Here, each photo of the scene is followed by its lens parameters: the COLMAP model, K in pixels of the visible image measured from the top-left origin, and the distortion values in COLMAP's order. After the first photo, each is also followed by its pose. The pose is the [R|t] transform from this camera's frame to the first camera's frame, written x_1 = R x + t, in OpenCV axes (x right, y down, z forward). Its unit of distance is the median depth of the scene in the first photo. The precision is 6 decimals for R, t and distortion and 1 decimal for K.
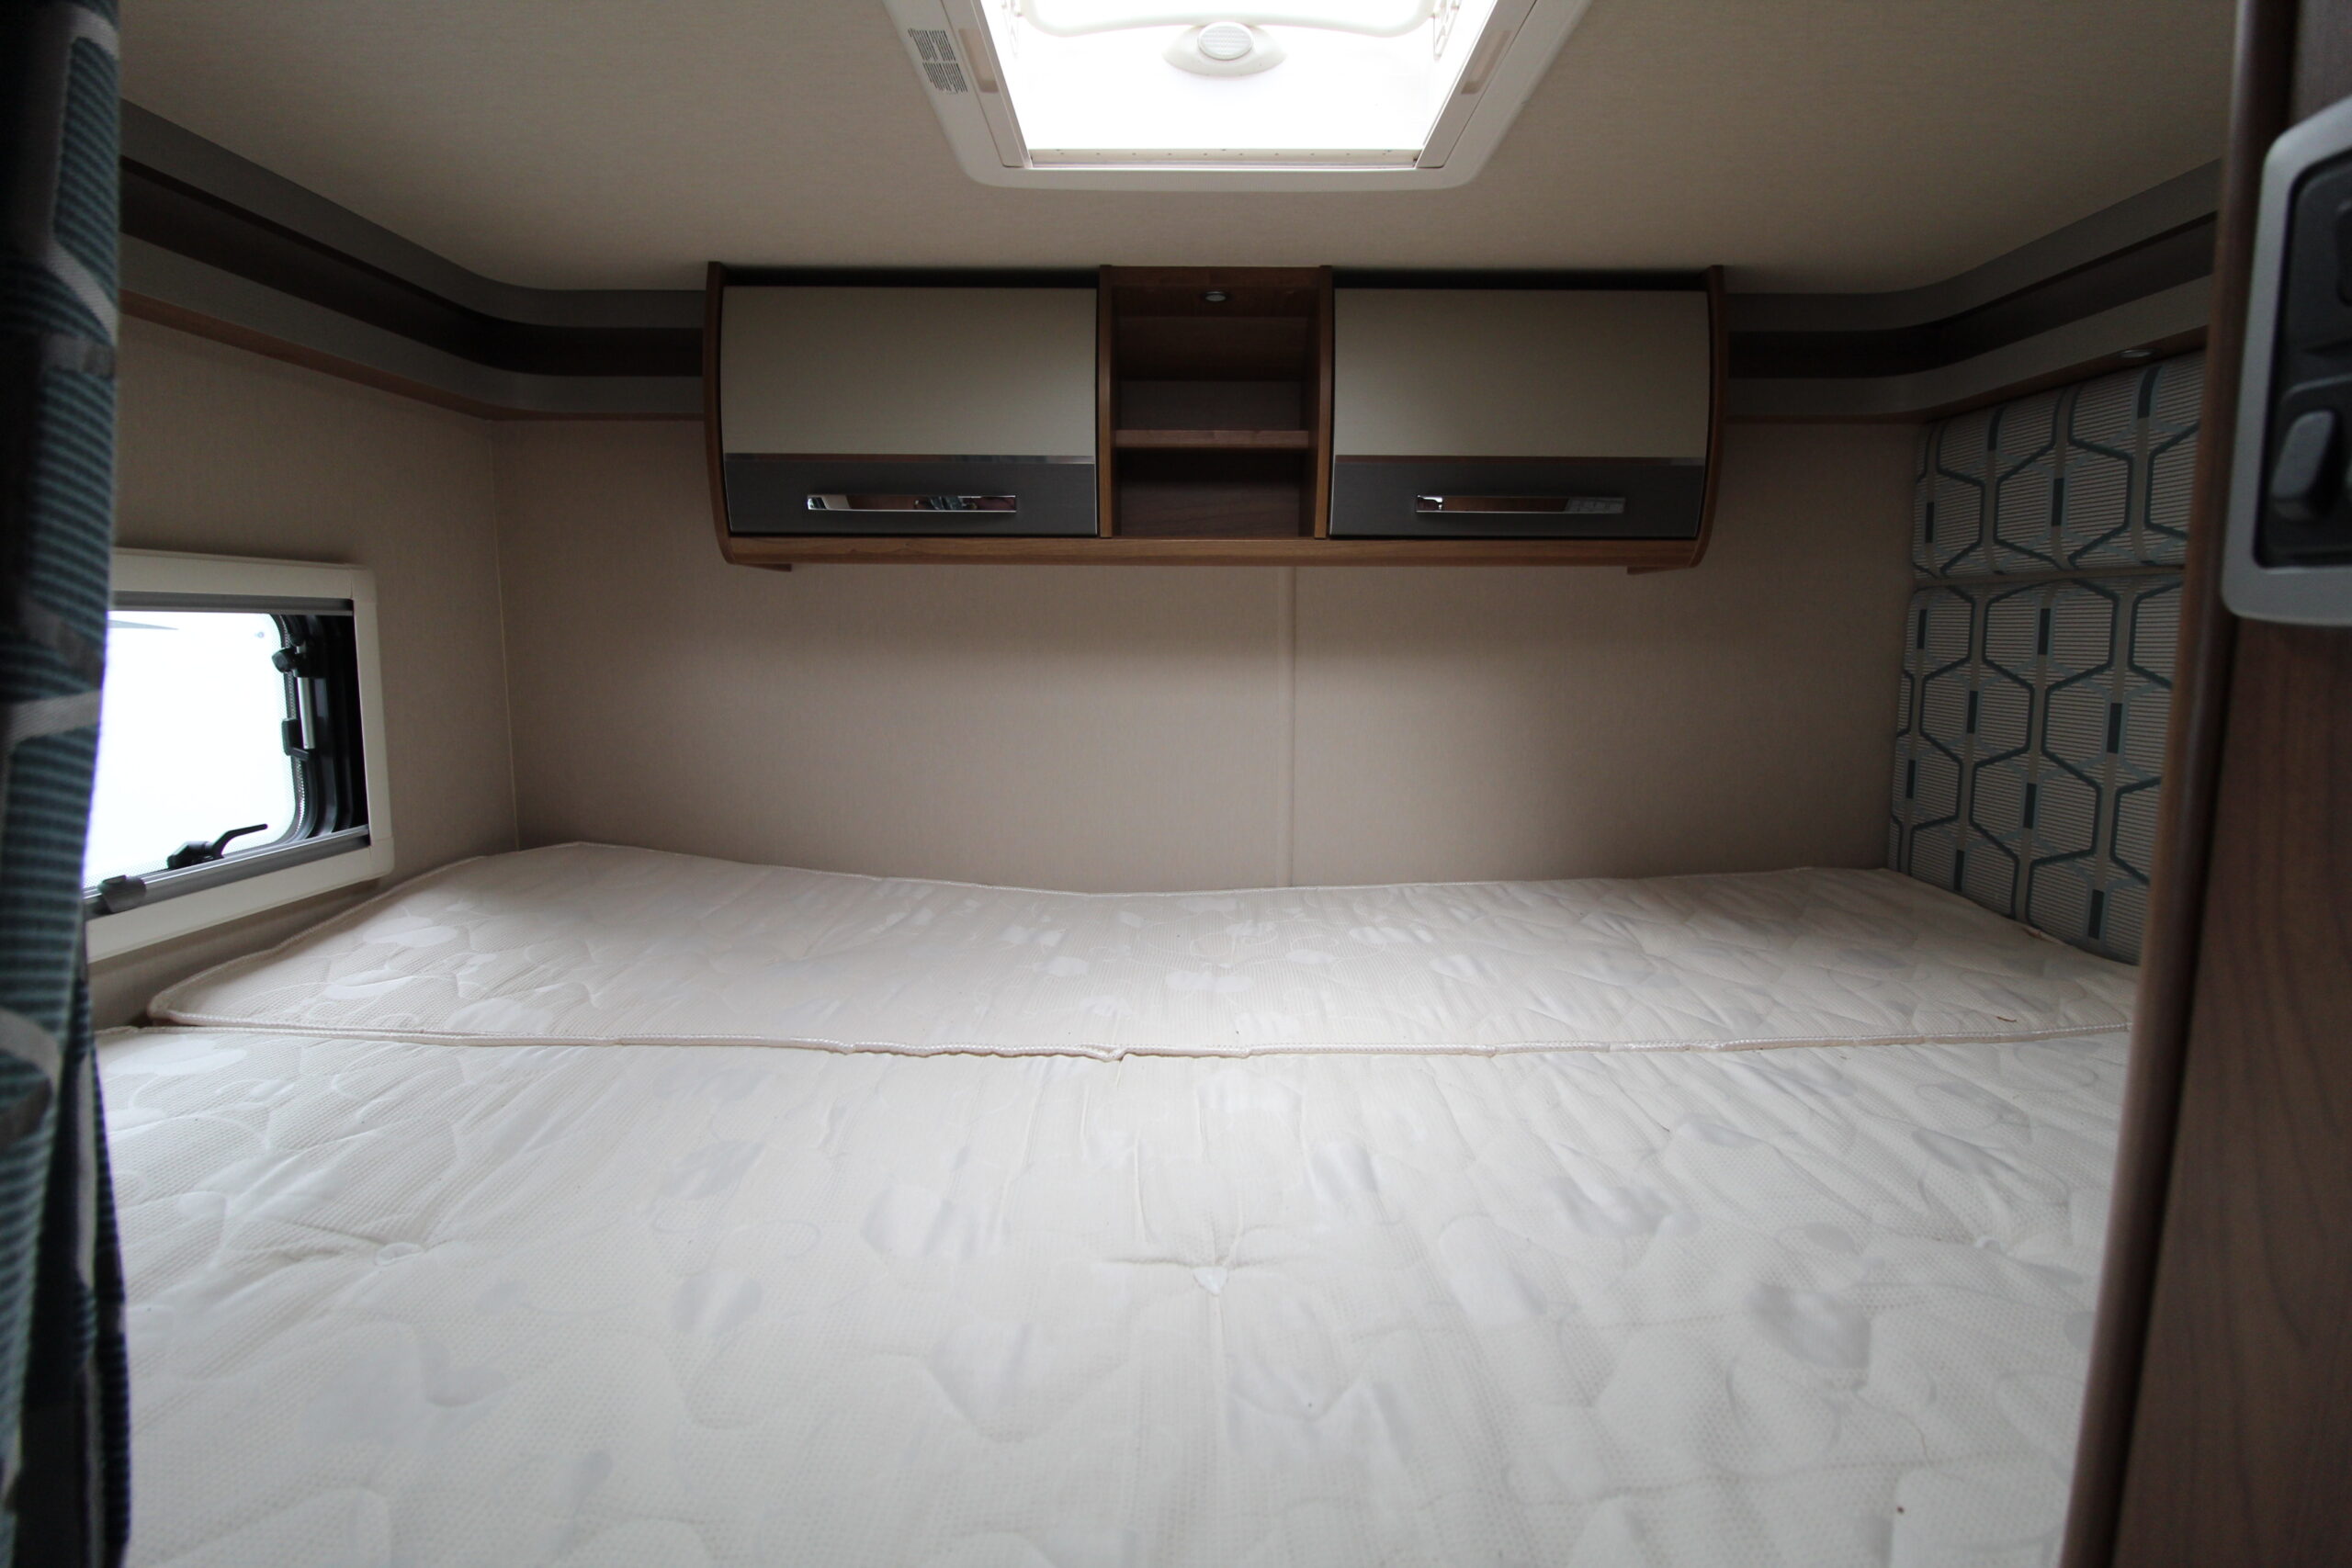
lens RADIAL K [[1094.7, 0, 1188.1], [0, 1094.7, 769.0], [0, 0, 1]] dist [-0.001042, -0.012335]
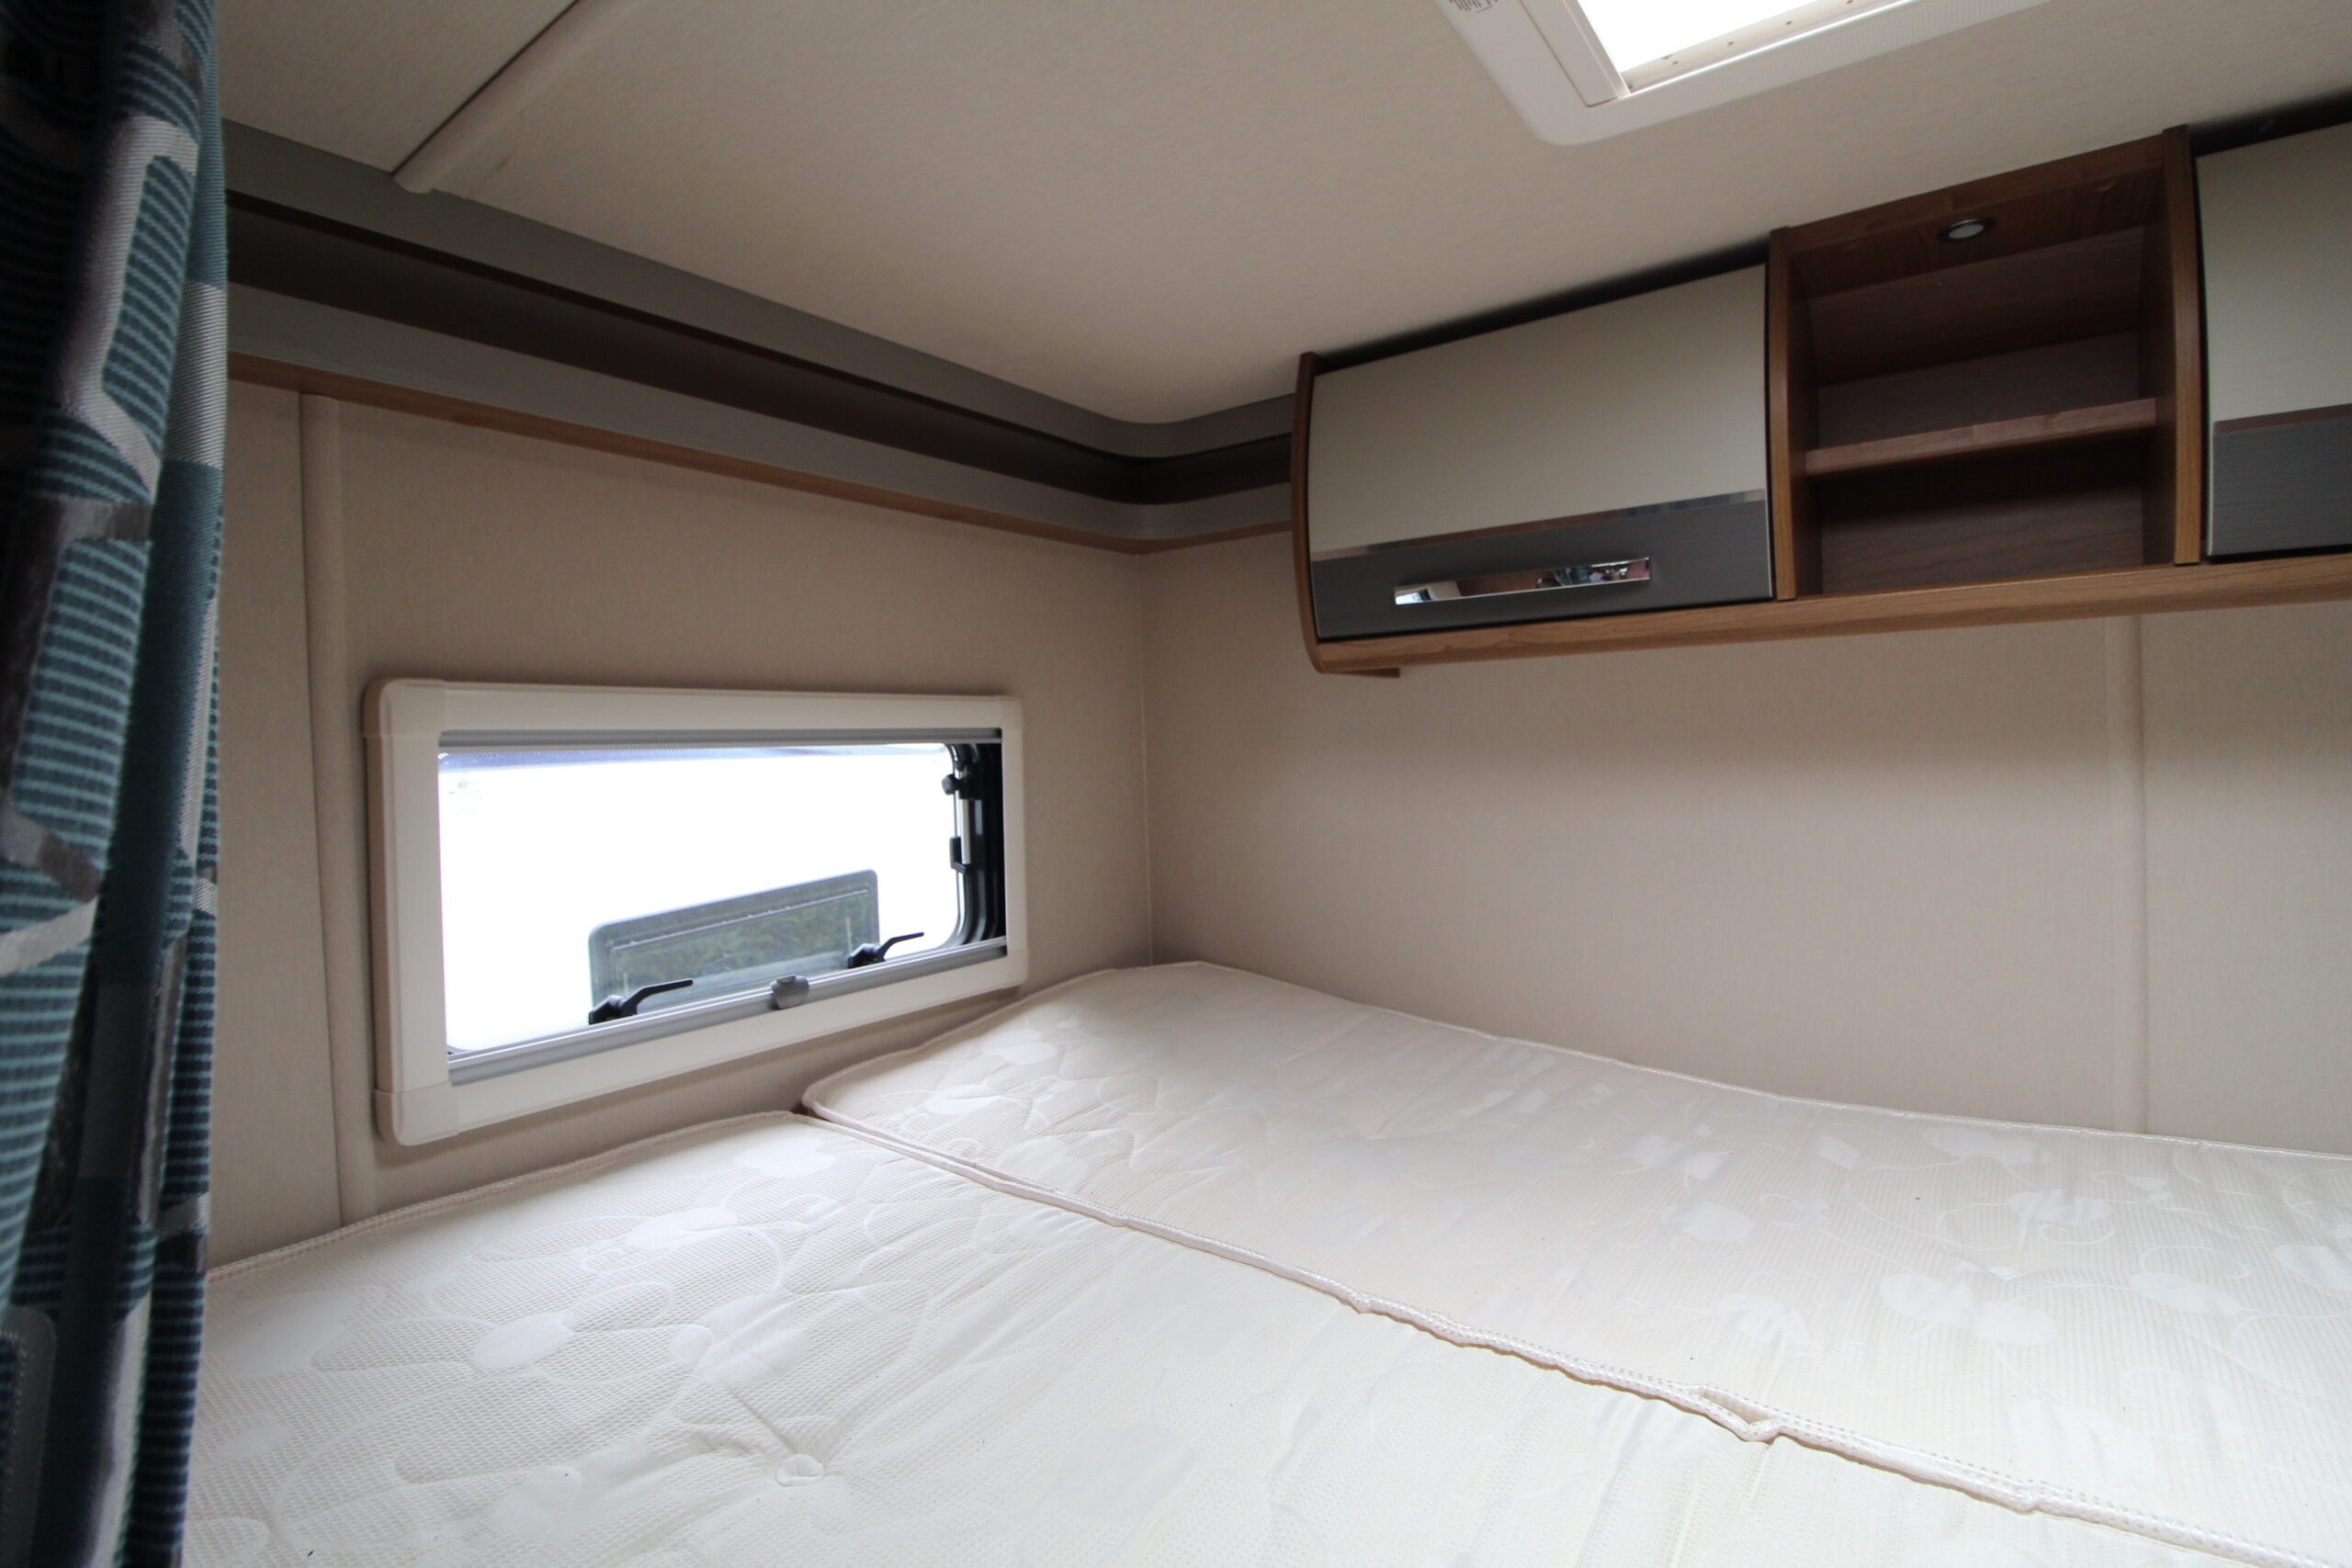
lens RADIAL K [[1094.7, 0, 1188.1], [0, 1094.7, 769.0], [0, 0, 1]] dist [-0.001042, -0.012335]
pose [[0.806223, -0.016947, -0.591368, 0.031382], [-0.039348, 0.995840, -0.082183, -0.032233], [0.590301, 0.089527, 0.802203, 0.234699]]
